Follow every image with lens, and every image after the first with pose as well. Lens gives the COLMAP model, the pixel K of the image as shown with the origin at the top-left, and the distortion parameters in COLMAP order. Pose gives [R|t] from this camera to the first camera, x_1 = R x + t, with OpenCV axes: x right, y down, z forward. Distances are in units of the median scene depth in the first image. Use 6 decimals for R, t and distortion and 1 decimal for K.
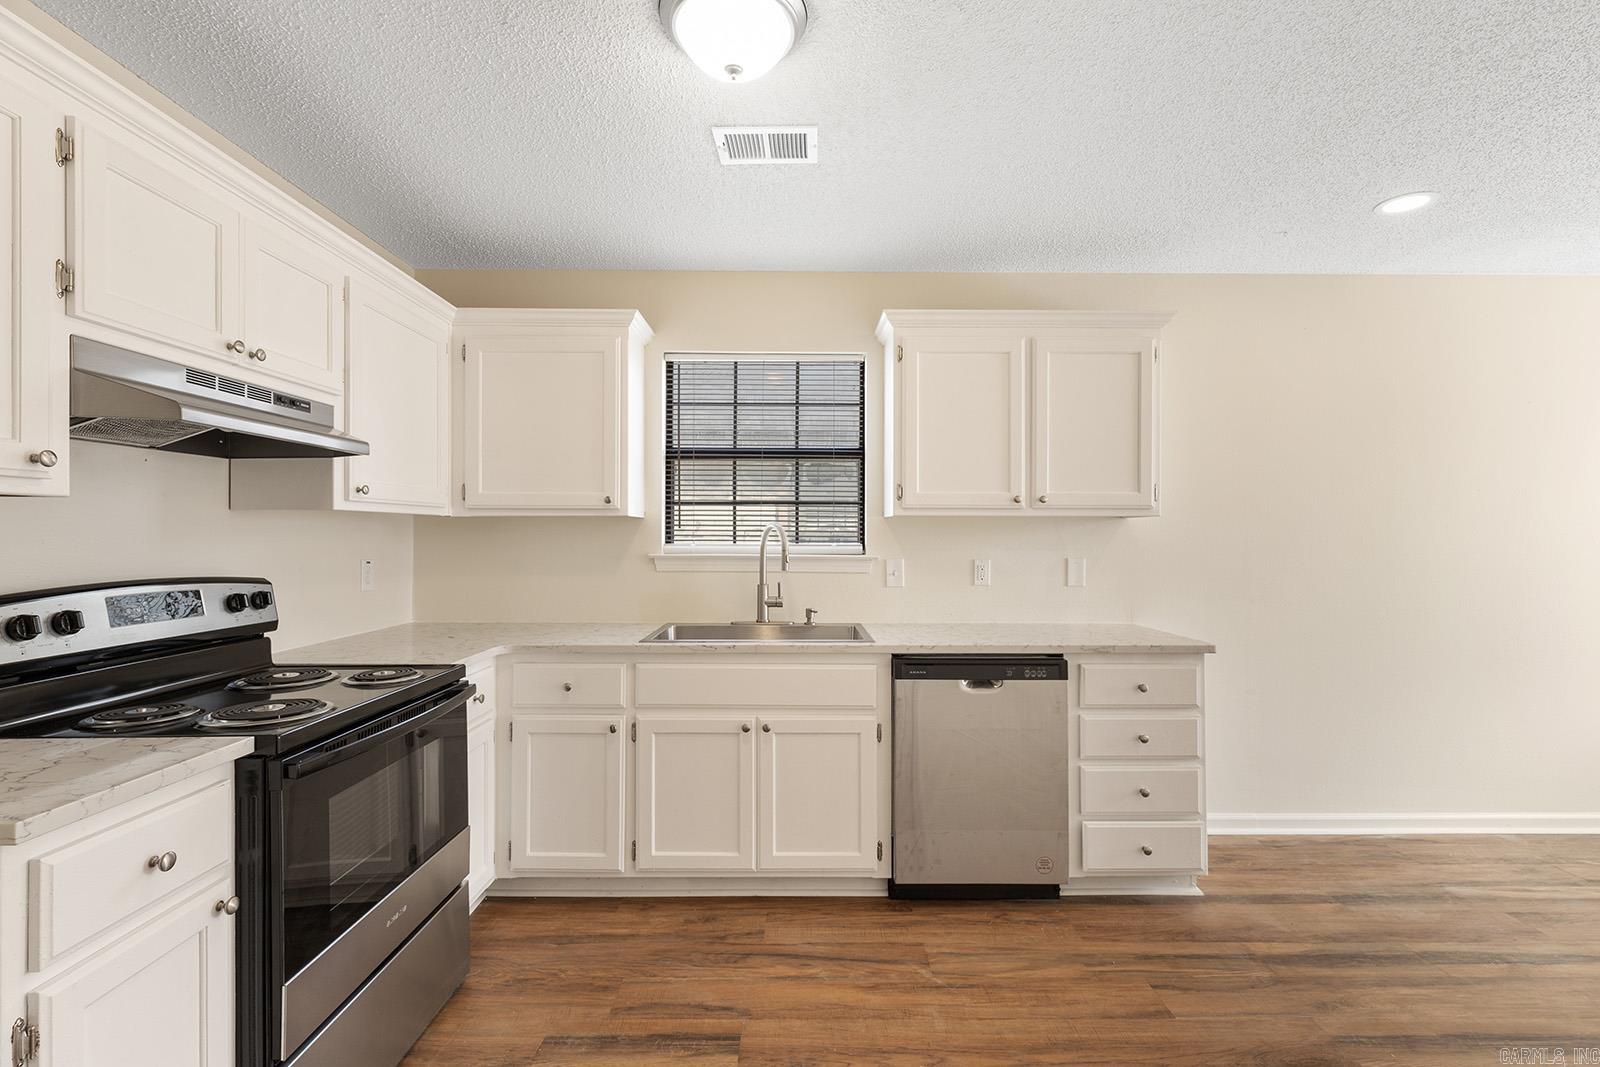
lens RADIAL K [[721.3, 0, 802.2], [0, 721.3, 529.6], [0, 0, 1]] dist [0.007995, -0.001803]
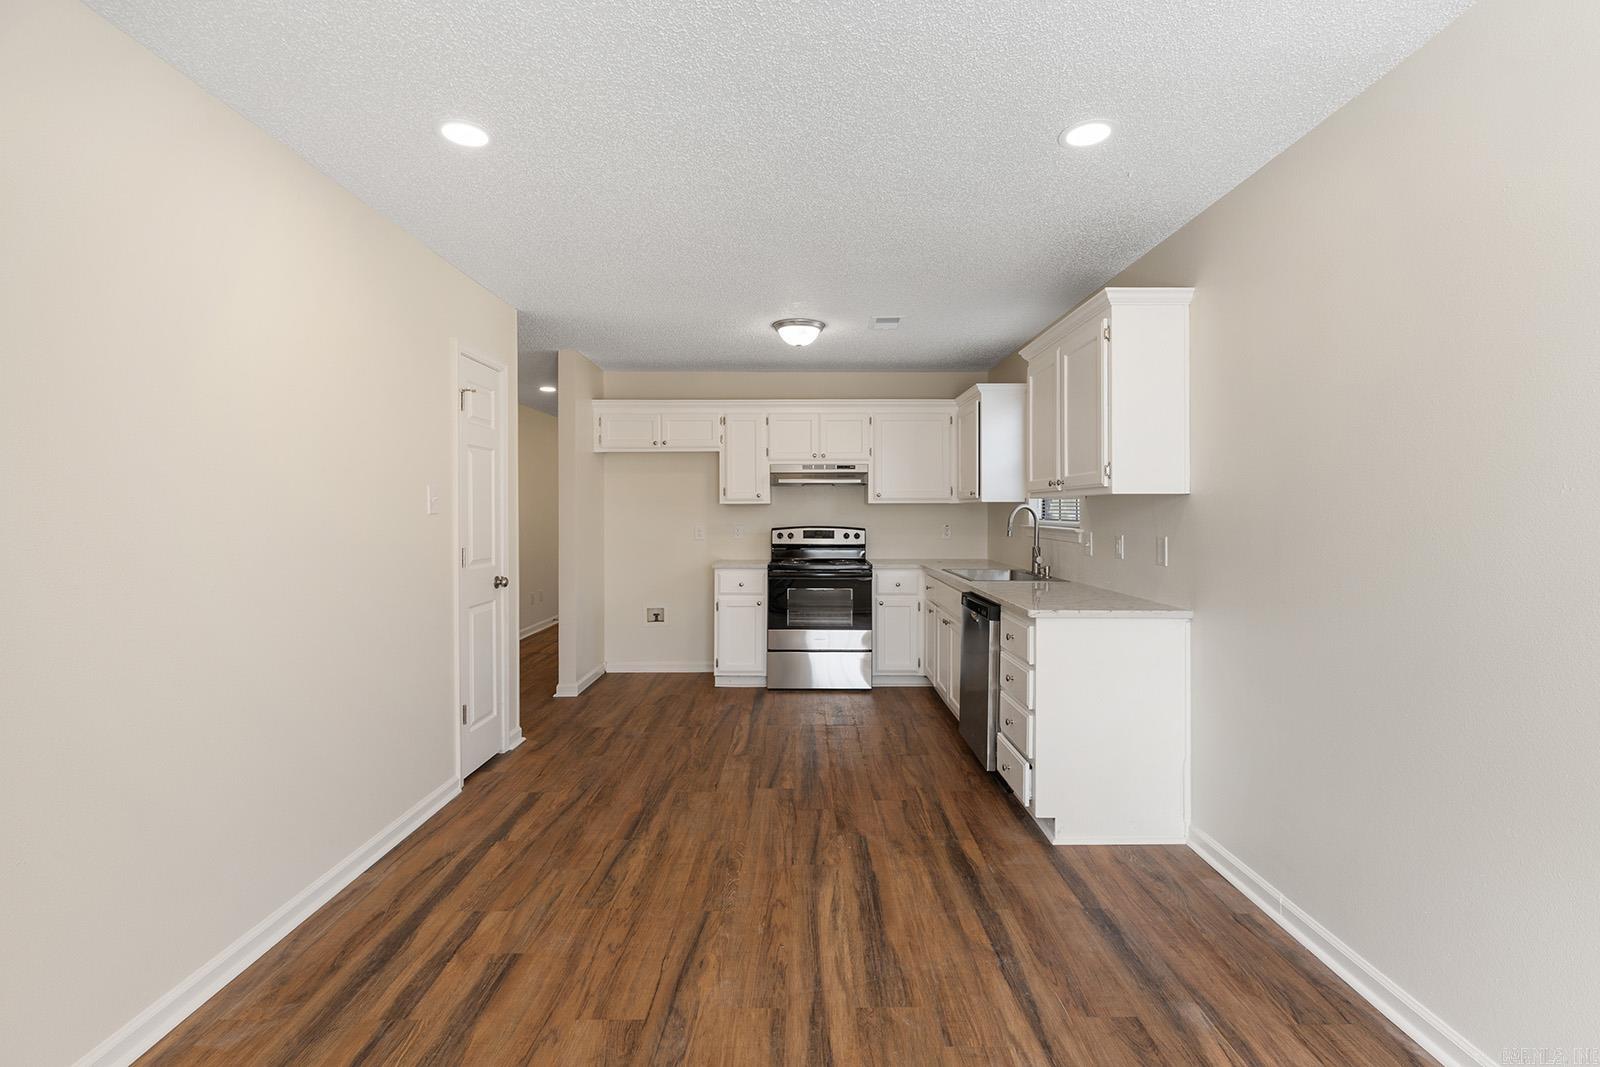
lens RADIAL K [[721.3, 0, 801.4], [0, 721.3, 527.2], [0, 0, 1]] dist [0.007995, -0.001803]
pose [[-0.005226, 0.018049, -0.999823, 1.773287], [0.005069, 0.999825, 0.018023, 0.009539], [0.999973, -0.004974, -0.005316, 0.687988]]
